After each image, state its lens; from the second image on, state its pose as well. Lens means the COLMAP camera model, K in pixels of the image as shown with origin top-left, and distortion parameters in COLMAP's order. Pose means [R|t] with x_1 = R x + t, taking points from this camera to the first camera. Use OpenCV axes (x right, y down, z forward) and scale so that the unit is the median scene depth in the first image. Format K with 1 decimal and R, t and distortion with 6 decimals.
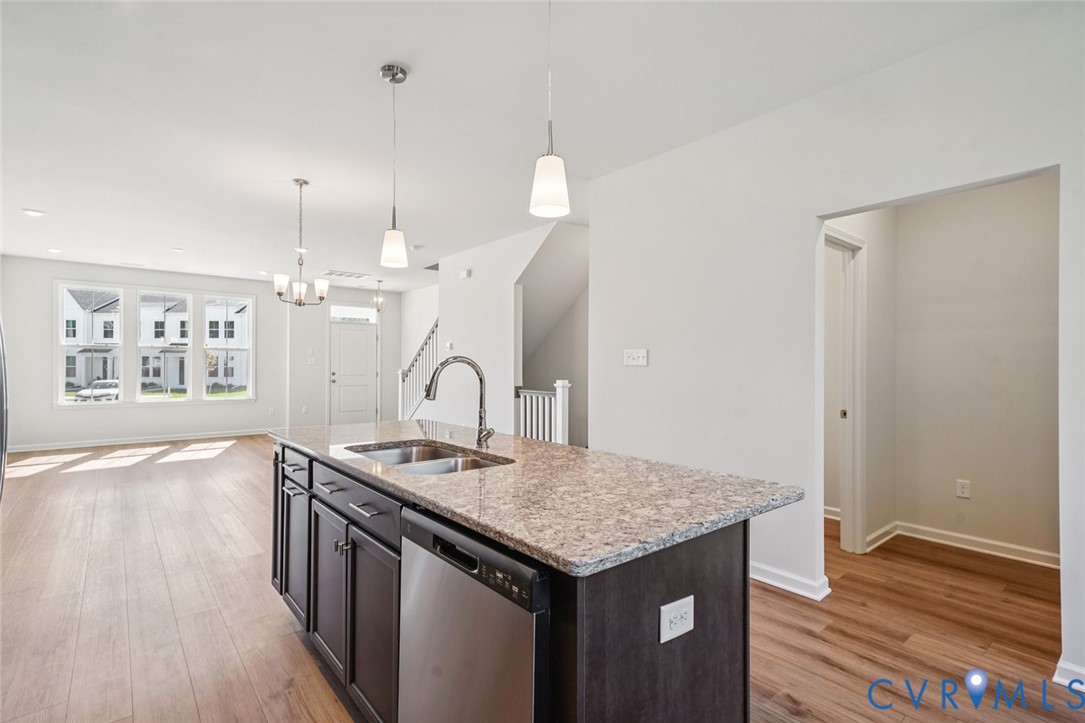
lens RADIAL K [[512.1, 0, 541.0], [0, 512.1, 361.5], [0, 0, 1]] dist [0.002879, 0.000118]
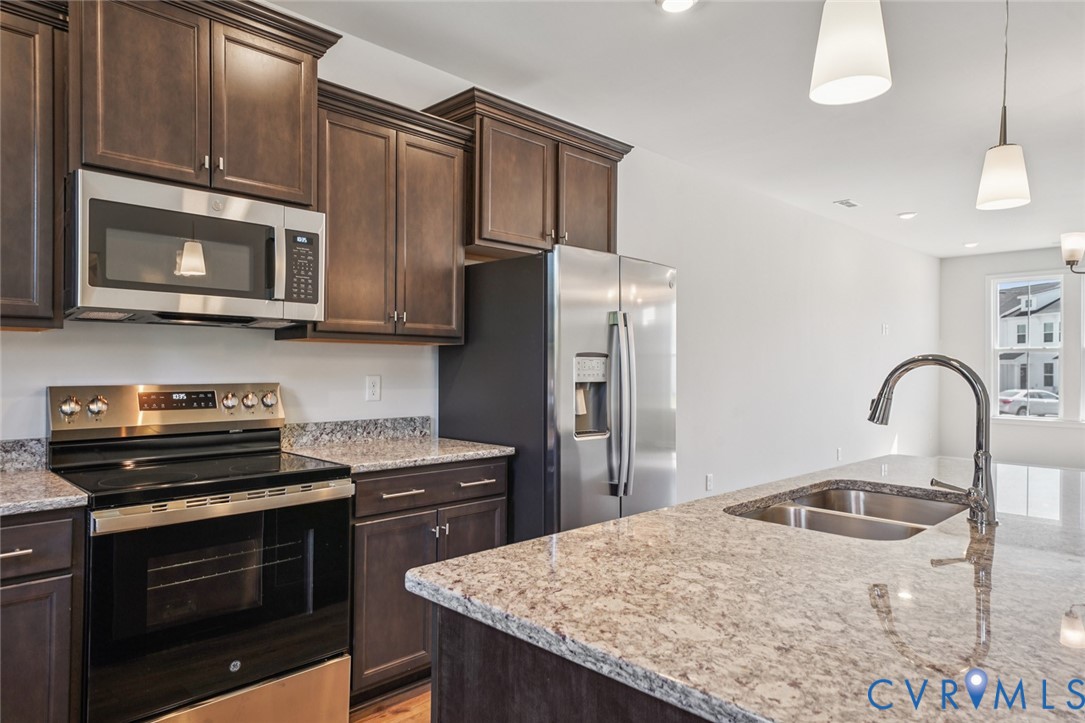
lens RADIAL K [[679.3, 0, 541.3], [0, 679.3, 365.3], [0, 0, 1]] dist [0.025130, 0.000560]
pose [[0.087676, -0.008199, -0.996115, 1.019908], [0.001058, 0.999966, -0.008138, 0.014000], [0.996148, -0.000341, 0.087682, 0.854737]]
